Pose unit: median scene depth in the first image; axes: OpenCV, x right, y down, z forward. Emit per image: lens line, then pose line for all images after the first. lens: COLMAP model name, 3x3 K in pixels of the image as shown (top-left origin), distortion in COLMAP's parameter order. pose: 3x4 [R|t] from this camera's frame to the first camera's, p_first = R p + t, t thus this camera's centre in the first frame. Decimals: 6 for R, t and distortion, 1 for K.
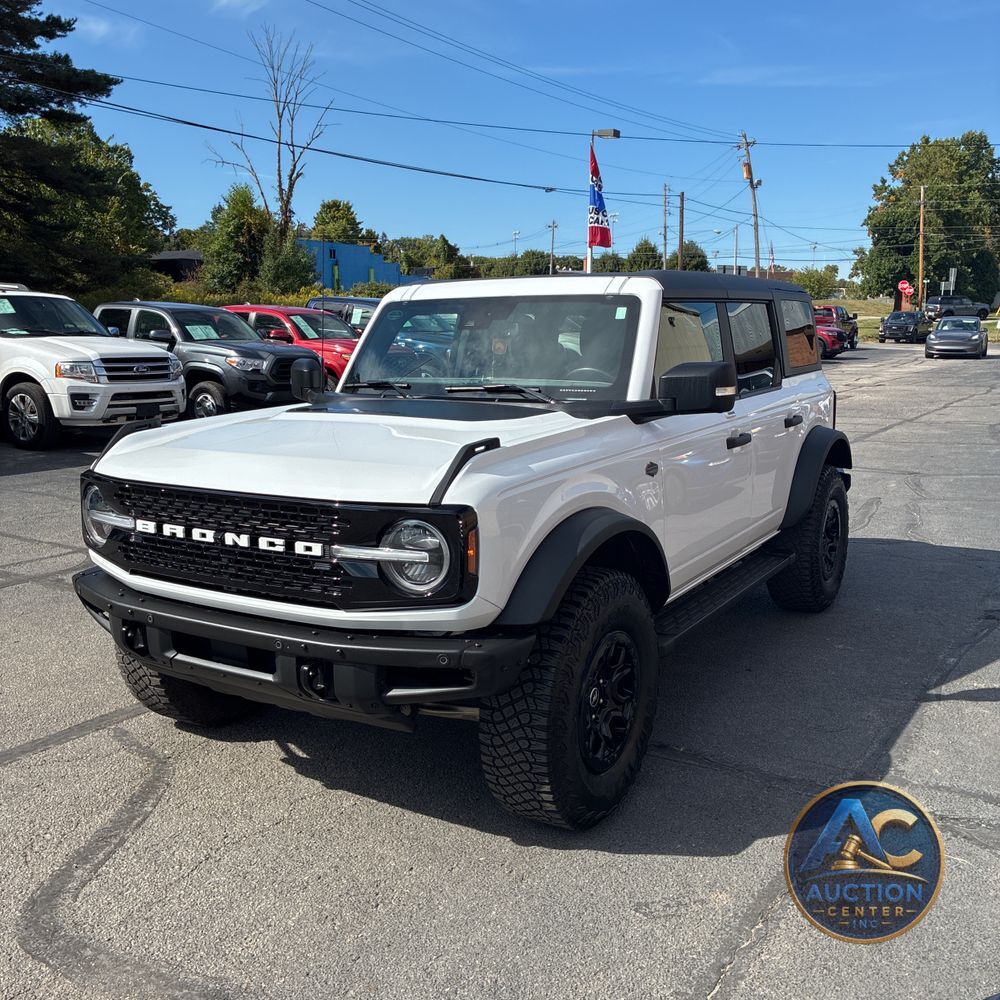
lens RADIAL K [[1016.2, 0, 506.0], [0, 1016.2, 493.0], [0, 0, 1]] dist [0.016948, 0.000000]
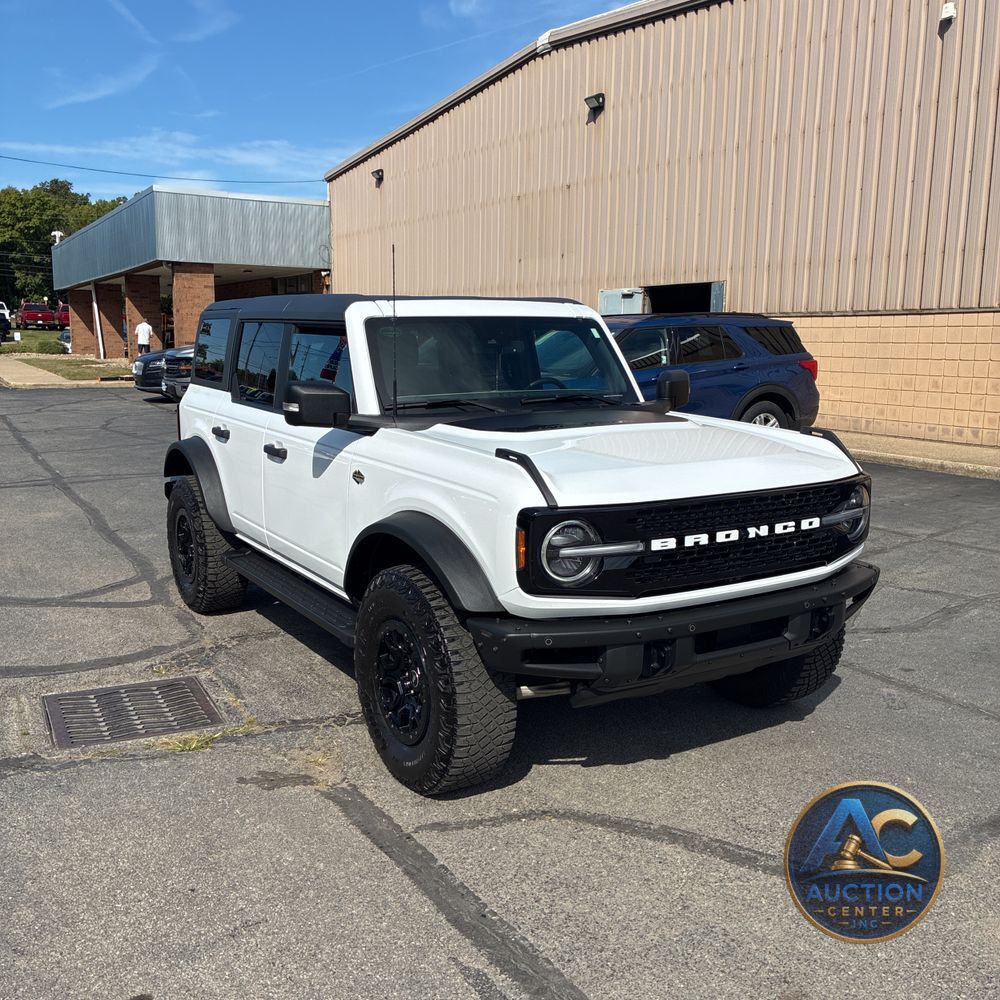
lens RADIAL K [[1016.2, 0, 490.4], [0, 1016.2, 493.0], [0, 0, 1]] dist [0.016948, 0.000000]
pose [[0.462165, -0.131779, 0.876948, -0.105236], [0.135988, 0.987732, 0.076759, -0.009507], [-0.876305, 0.083779, 0.474416, 0.053163]]
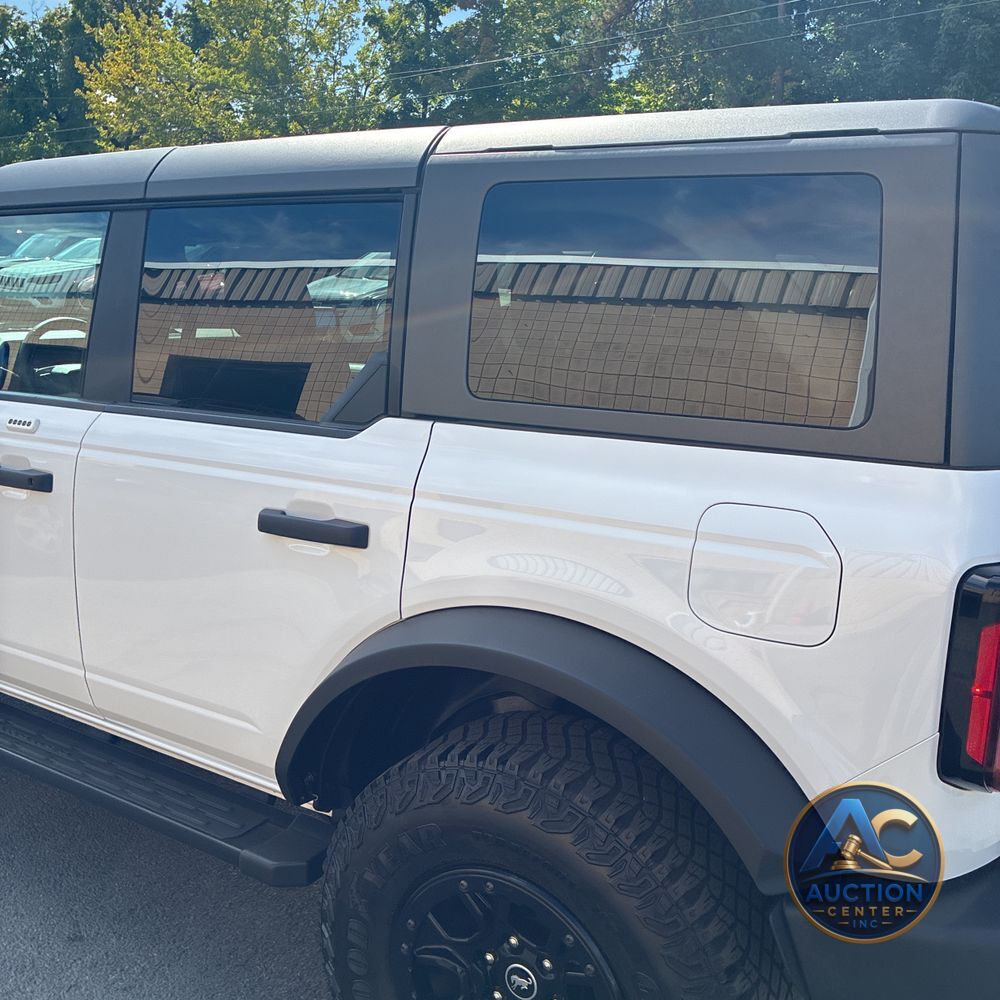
lens RADIAL K [[1016.2, 0, 497.6], [0, 1016.2, 498.5], [0, 0, 1]] dist [0.016948, 0.000000]
pose [[-0.029904, 0.208329, -0.977602, 0.087327], [-0.188775, 0.959261, 0.210195, -0.023456], [0.981565, 0.190832, 0.010642, 0.147357]]
